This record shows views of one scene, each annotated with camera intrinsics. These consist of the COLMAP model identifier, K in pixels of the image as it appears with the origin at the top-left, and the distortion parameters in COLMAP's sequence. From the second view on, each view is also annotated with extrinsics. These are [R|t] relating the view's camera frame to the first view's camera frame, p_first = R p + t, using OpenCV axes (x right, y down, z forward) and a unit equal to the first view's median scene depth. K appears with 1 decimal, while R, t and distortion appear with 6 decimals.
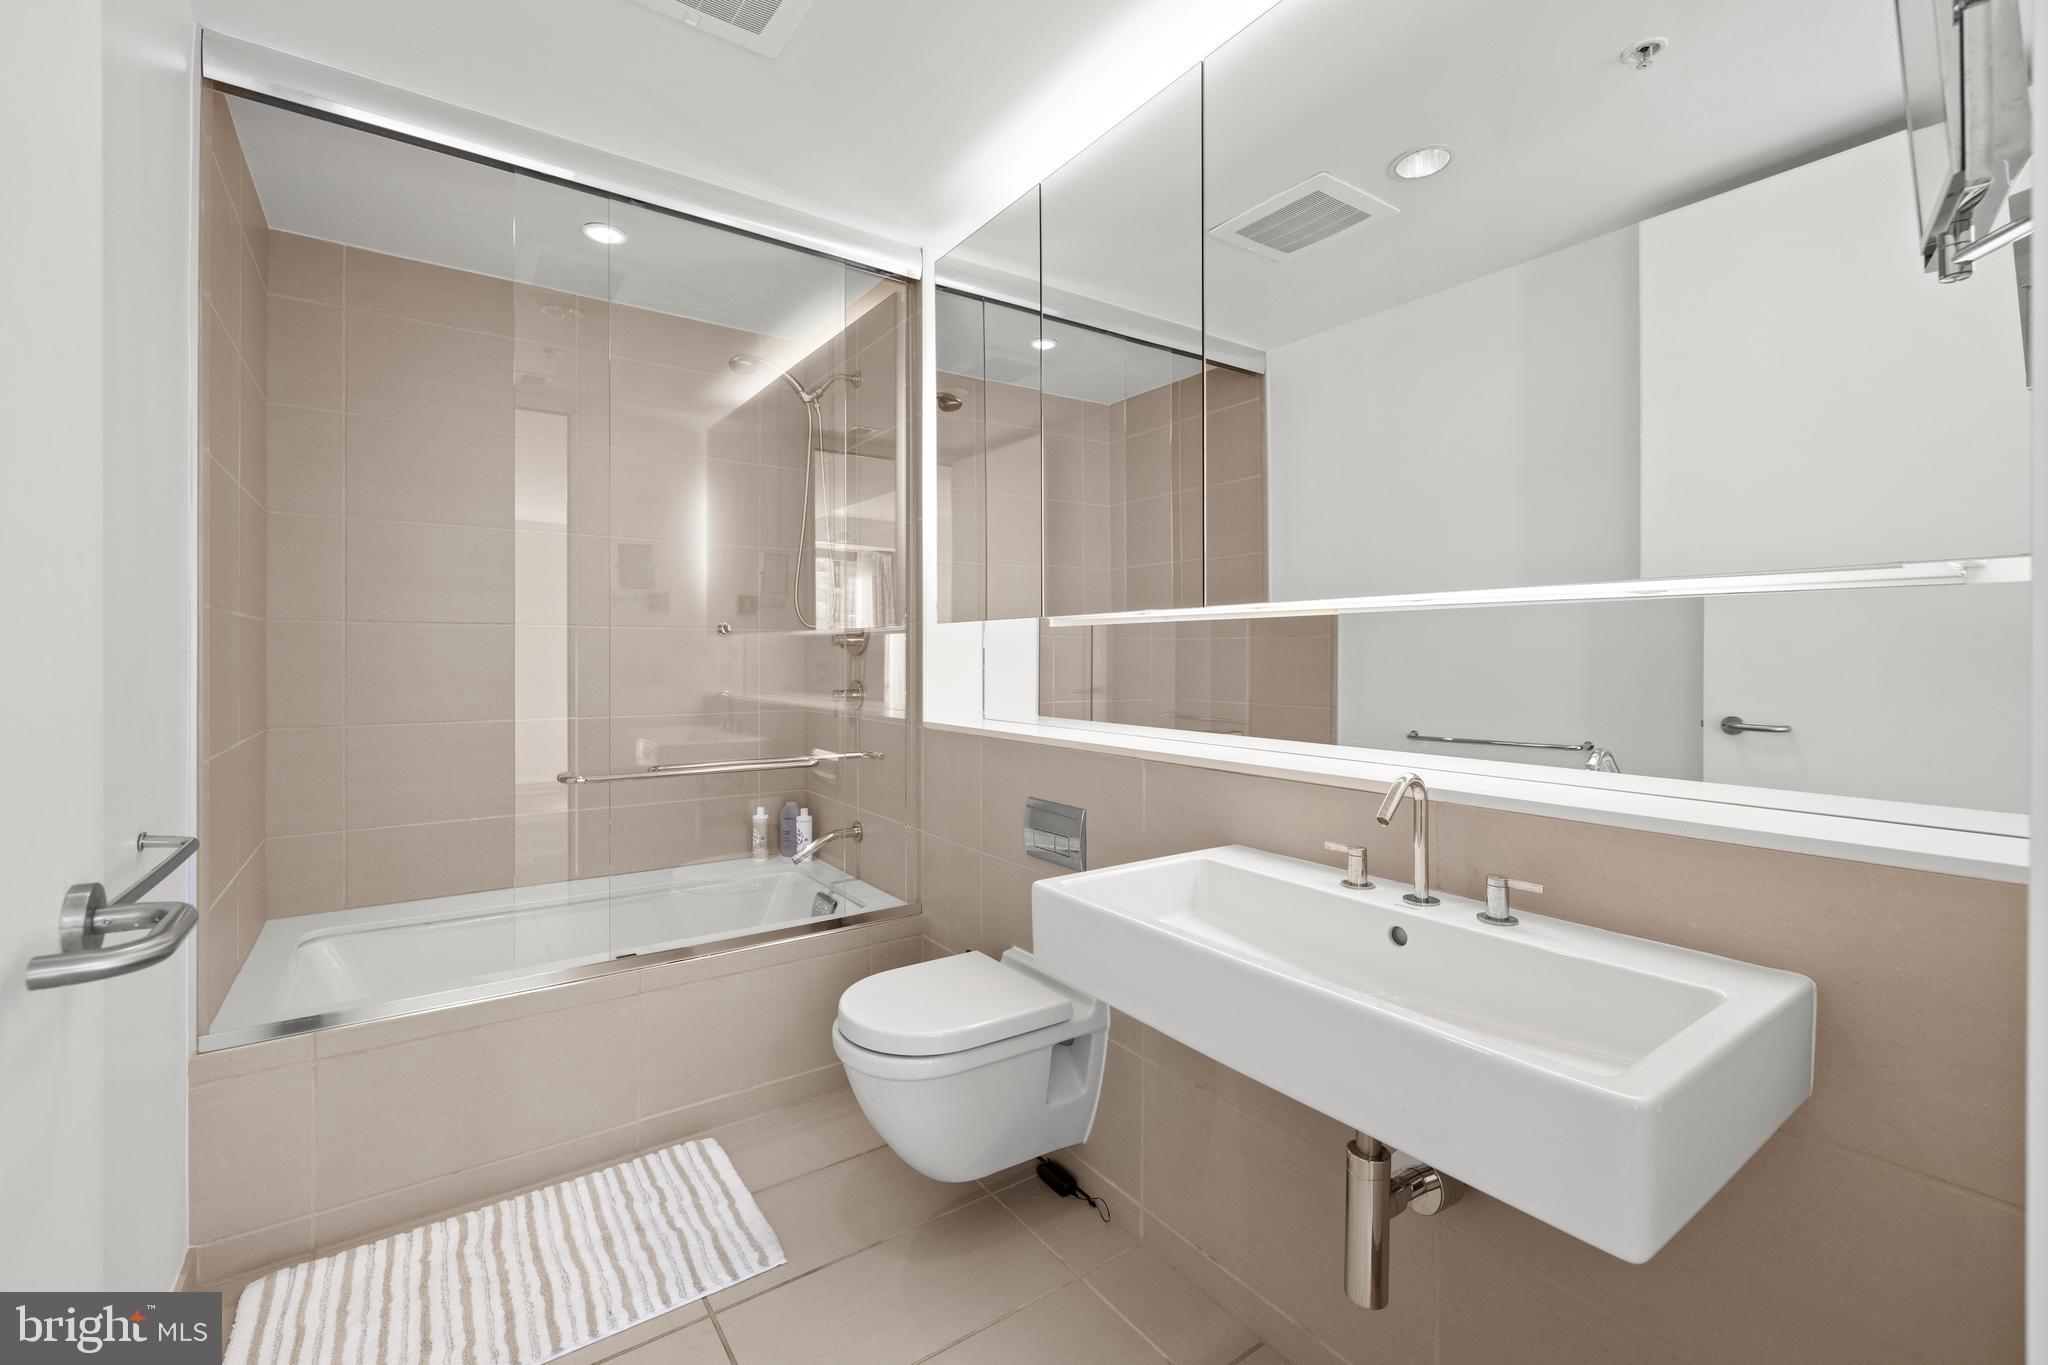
lens RADIAL K [[858.9, 0, 1015.8], [0, 858.9, 649.8], [0, 0, 1]] dist [0.000369, -0.000123]
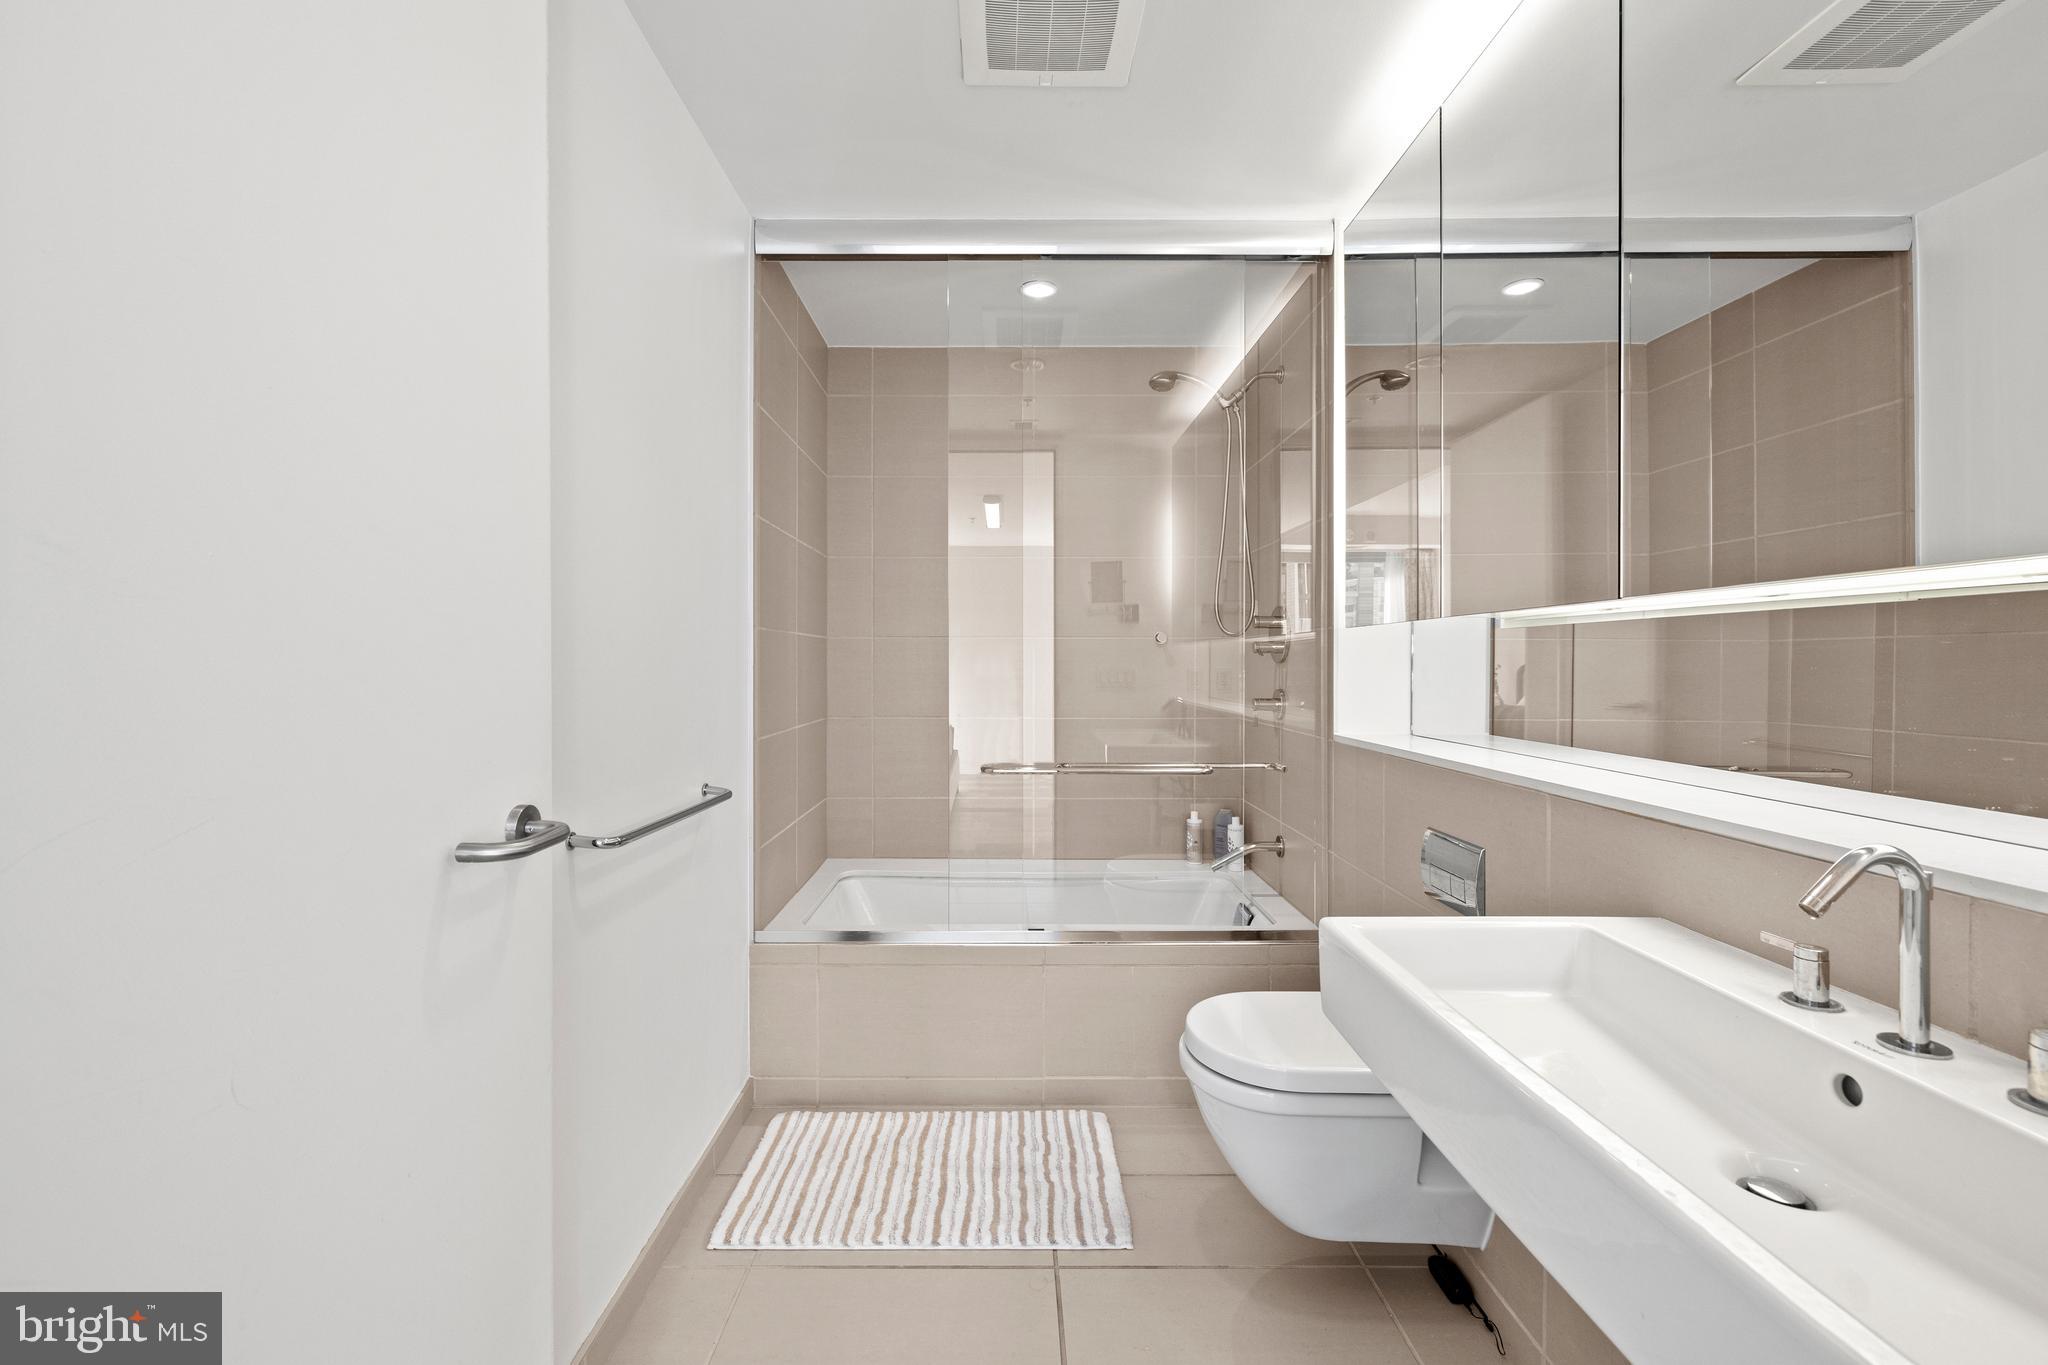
lens RADIAL K [[858.9, 0, 1010.3], [0, 858.9, 662.0], [0, 0, 1]] dist [0.000369, -0.000123]
pose [[0.822765, -0.001054, -0.568381, 0.173081], [0.004026, 0.999984, 0.003974, 0.001180], [0.568368, -0.005558, 0.822756, 0.059688]]
